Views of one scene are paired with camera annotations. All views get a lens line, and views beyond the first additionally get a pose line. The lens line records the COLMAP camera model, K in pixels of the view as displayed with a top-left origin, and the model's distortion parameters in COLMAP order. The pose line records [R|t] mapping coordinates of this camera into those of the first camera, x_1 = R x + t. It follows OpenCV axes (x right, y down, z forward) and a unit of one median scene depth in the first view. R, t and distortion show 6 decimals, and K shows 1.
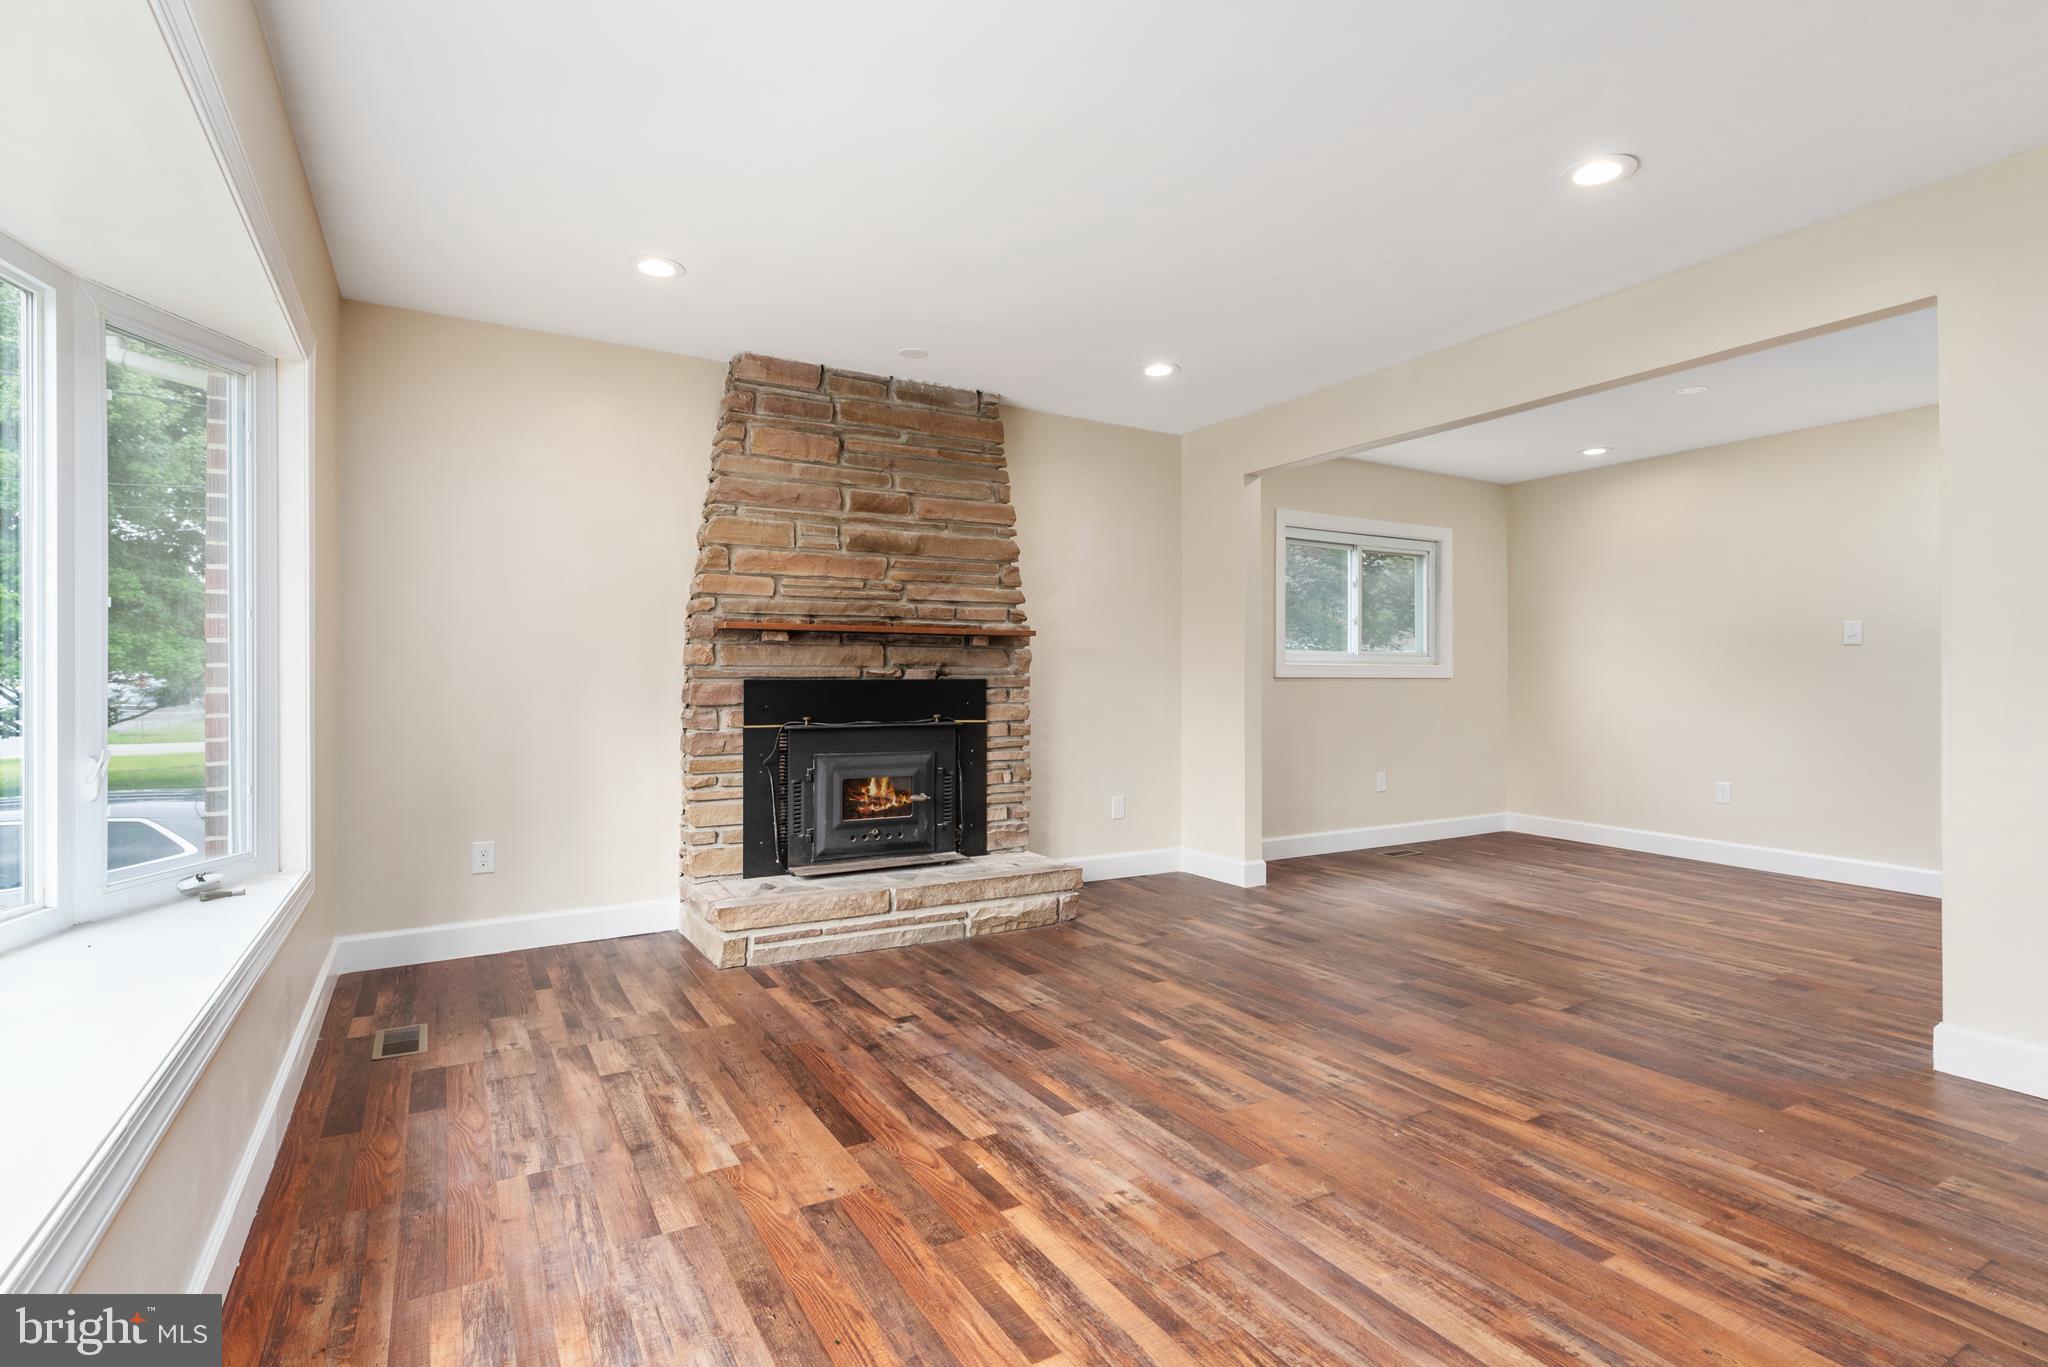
lens RADIAL K [[1000.2, 0, 1028.1], [0, 1000.2, 674.8], [0, 0, 1]] dist [0.005390, -0.000192]
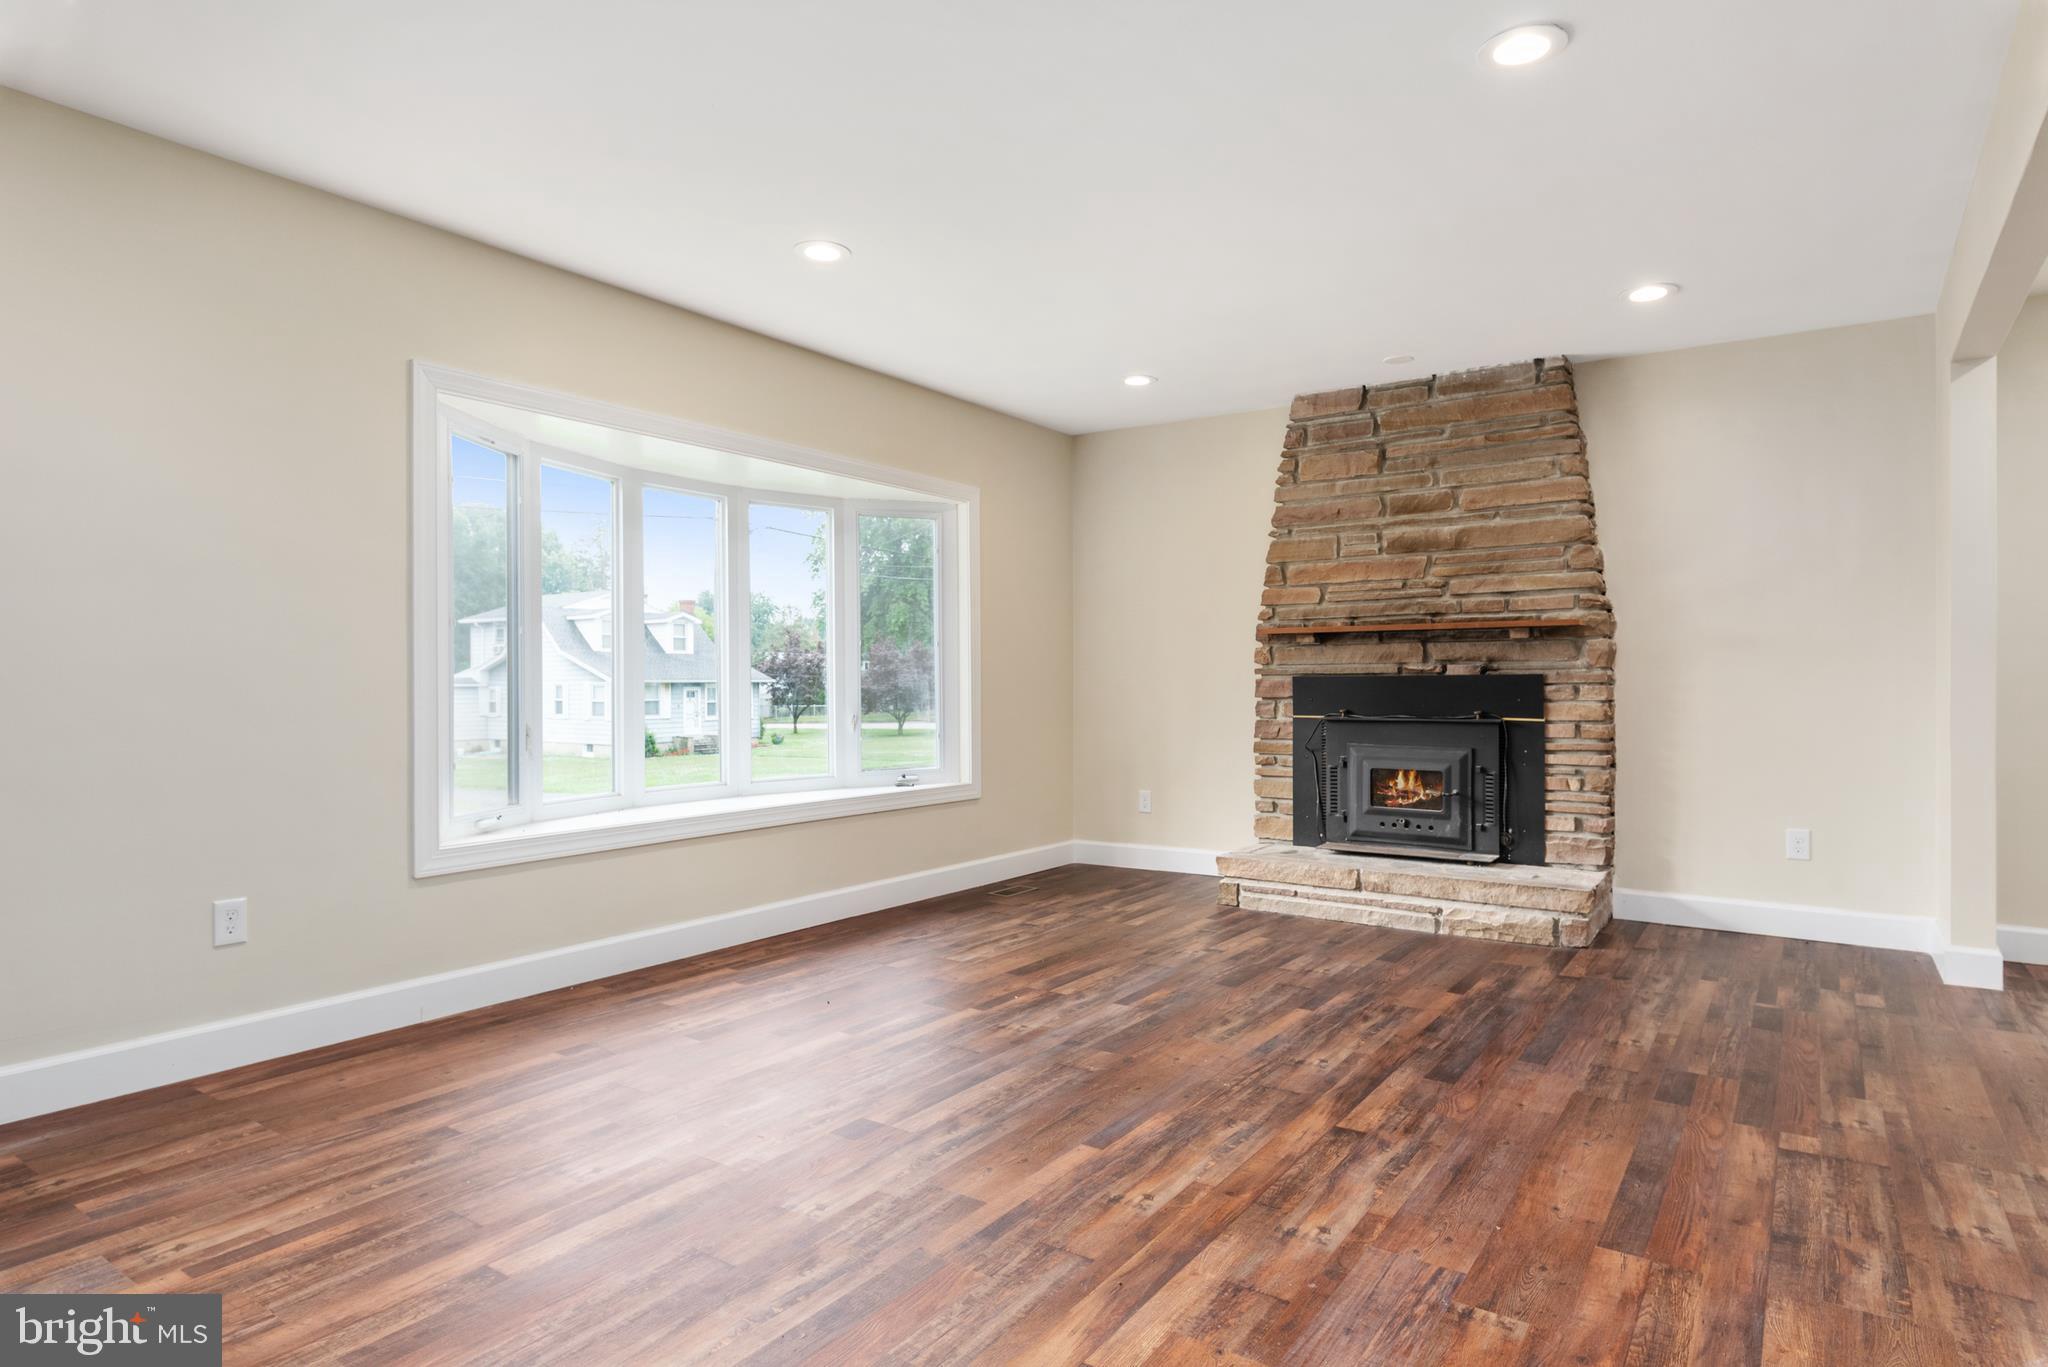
lens RADIAL K [[1138.6, 0, 1024.0], [0, 1138.6, 683.5], [0, 0, 1]] dist [-0.001438, -0.000094]
pose [[0.417437, 0.001352, -0.908705, 0.797280], [0.009817, 0.999934, 0.005997, 0.002235], [0.908653, -0.011424, 0.417396, 0.153869]]
